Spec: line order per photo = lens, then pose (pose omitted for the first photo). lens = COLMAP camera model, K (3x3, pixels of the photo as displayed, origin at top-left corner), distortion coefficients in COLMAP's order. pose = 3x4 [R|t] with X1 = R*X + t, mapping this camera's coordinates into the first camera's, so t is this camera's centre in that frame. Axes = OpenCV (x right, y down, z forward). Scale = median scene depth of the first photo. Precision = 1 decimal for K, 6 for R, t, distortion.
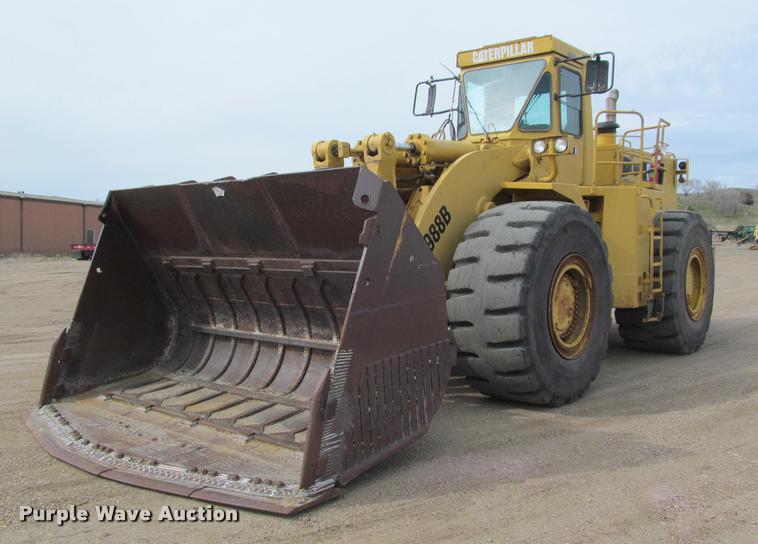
lens RADIAL K [[731.7, 0, 384.3], [0, 731.7, 274.7], [0, 0, 1]] dist [-0.049472, 0.000000]
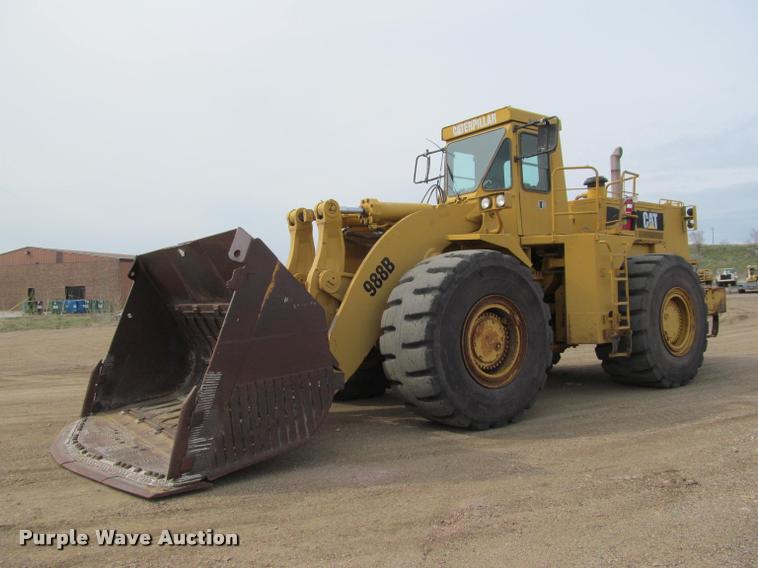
lens RADIAL K [[632.7, 0, 373.5], [0, 632.7, 281.2], [0, 0, 1]] dist [-0.059797, 0.034885]
pose [[0.969029, -0.030114, -0.245104, 0.326015], [0.013226, 0.997441, -0.070260, 0.017392], [0.246592, 0.064842, 0.966948, 0.000854]]
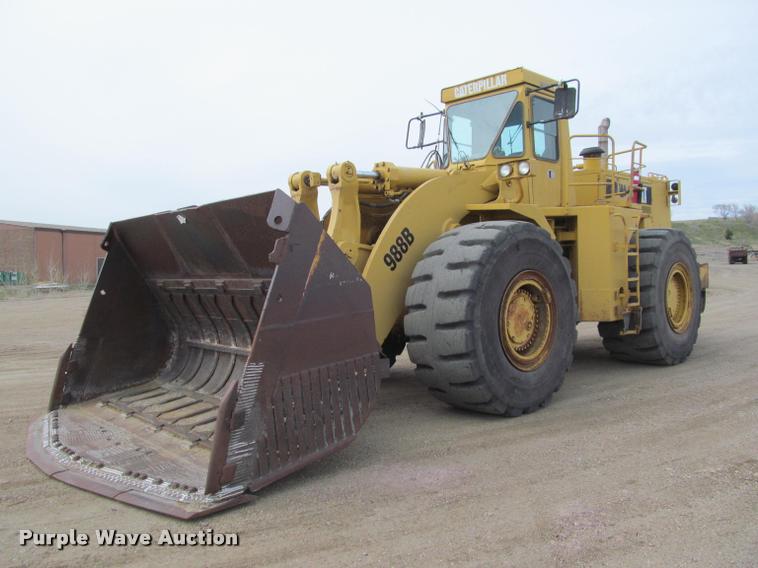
lens RADIAL K [[632.7, 0, 373.2], [0, 632.7, 282.0], [0, 0, 1]] dist [-0.059797, 0.034885]
pose [[0.992111, -0.016891, -0.124217, 0.153834], [0.014095, 0.999628, -0.023354, 0.006654], [0.124565, 0.021419, 0.991980, 0.077829]]
